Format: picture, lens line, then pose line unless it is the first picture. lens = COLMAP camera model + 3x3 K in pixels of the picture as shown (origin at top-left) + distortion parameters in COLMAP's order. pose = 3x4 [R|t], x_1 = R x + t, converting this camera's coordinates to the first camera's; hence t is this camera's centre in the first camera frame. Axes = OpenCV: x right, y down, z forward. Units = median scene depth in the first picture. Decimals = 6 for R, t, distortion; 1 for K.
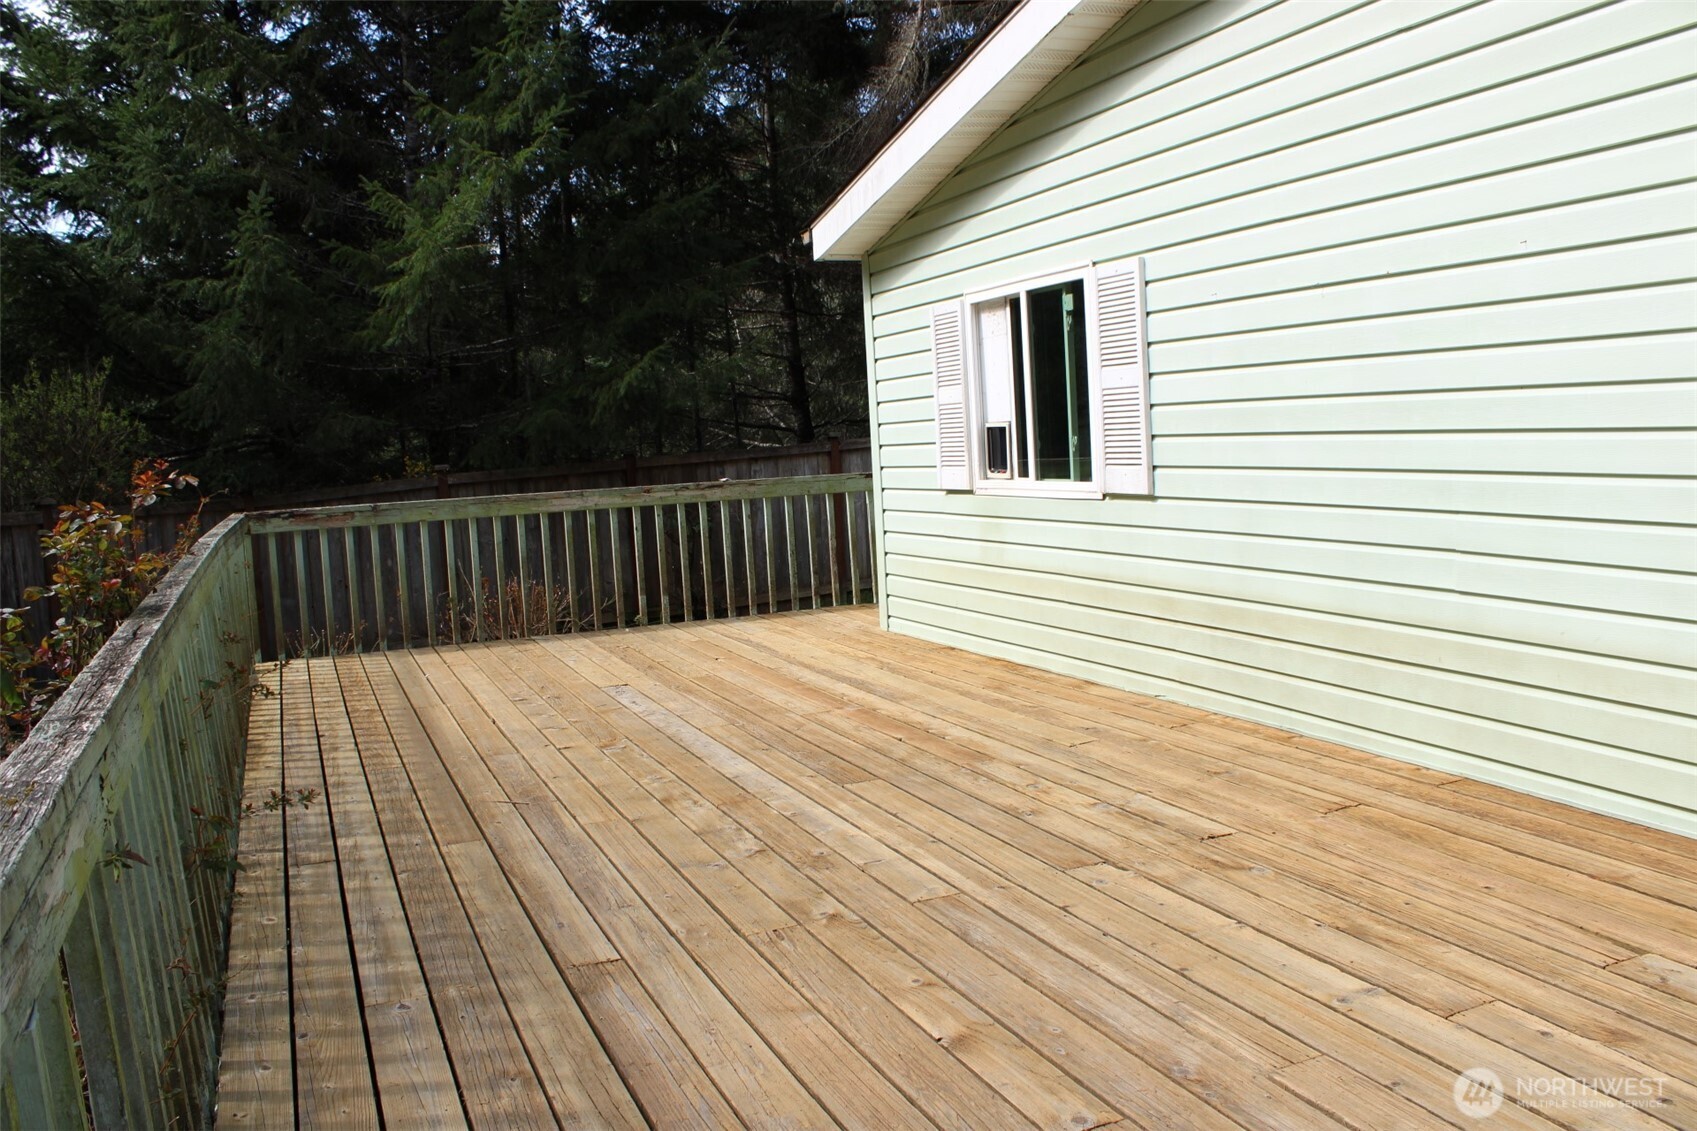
lens RADIAL K [[1422.2, 0, 841.6], [0, 1422.2, 548.4], [0, 0, 1]] dist [-0.105001, 0.054427]
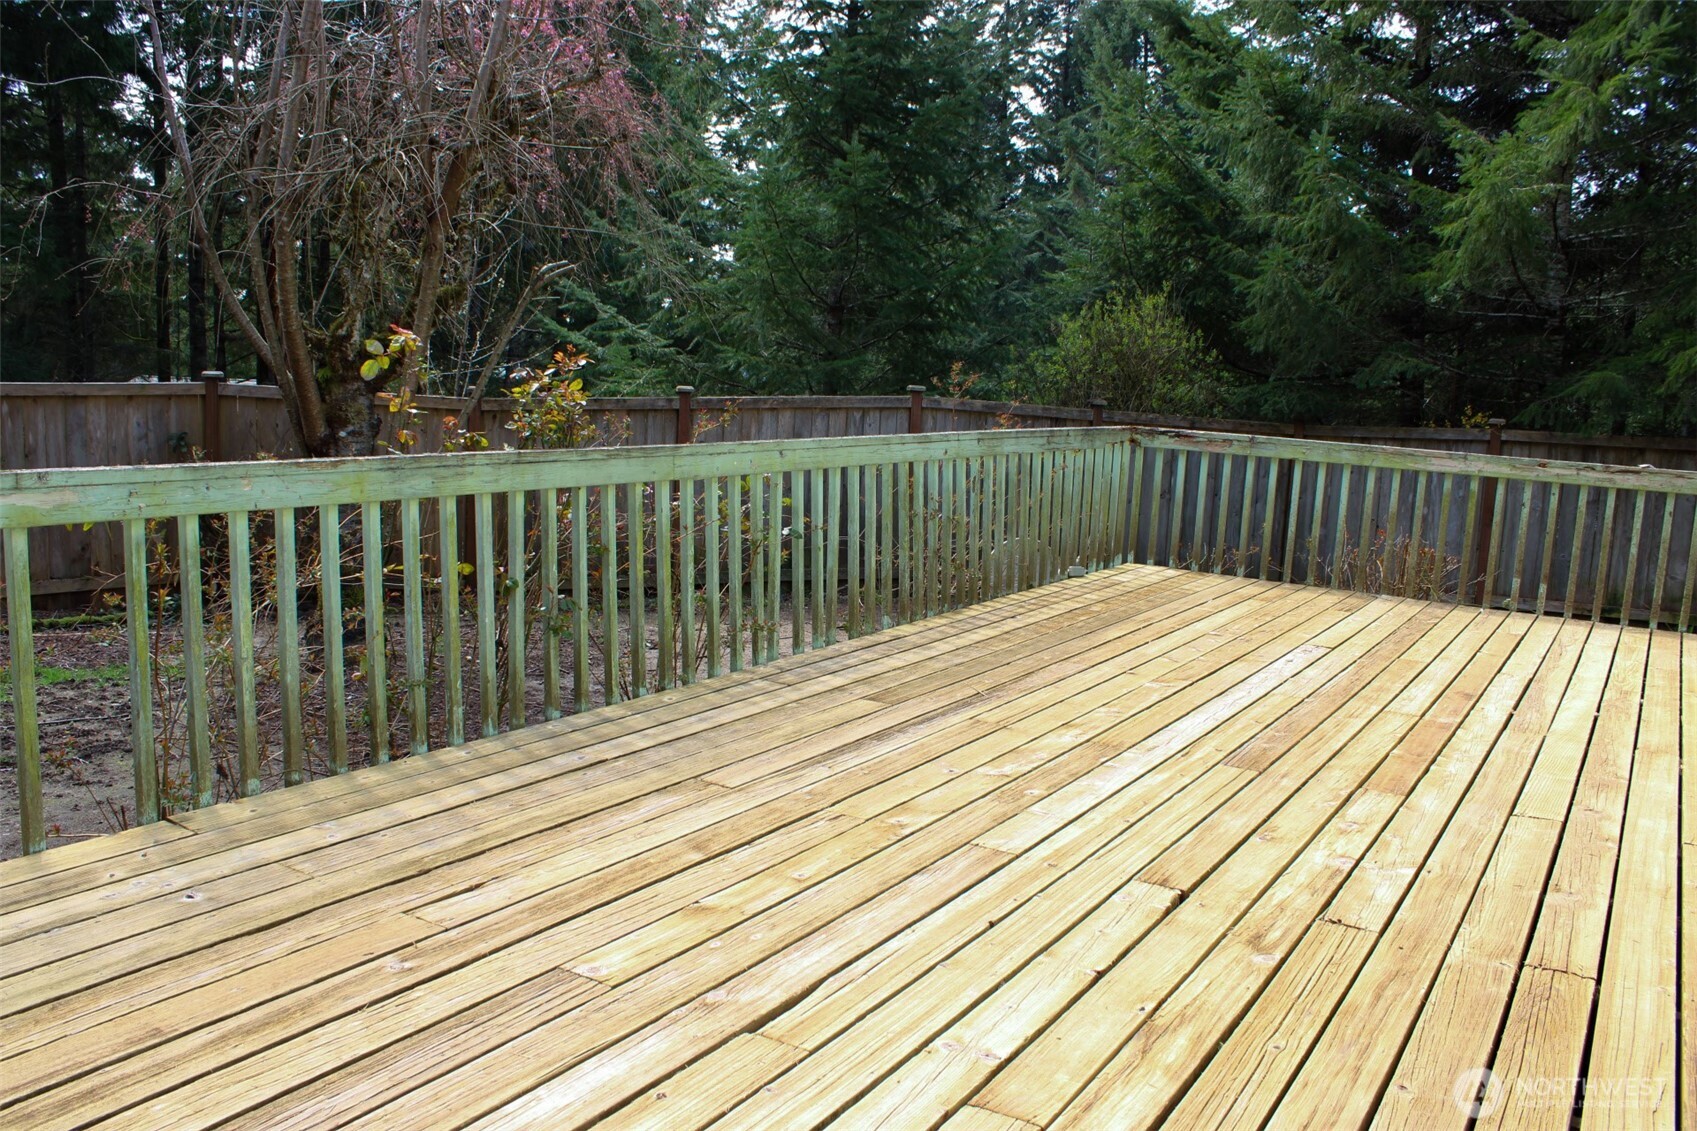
lens RADIAL K [[1422.2, 0, 836.3], [0, 1422.2, 578.5], [0, 0, 1]] dist [-0.105001, 0.054427]
pose [[0.576831, 0.202547, -0.791353, 0.317107], [-0.150714, 0.978528, 0.140596, -0.026574], [0.802839, 0.038168, 0.594973, 0.130229]]
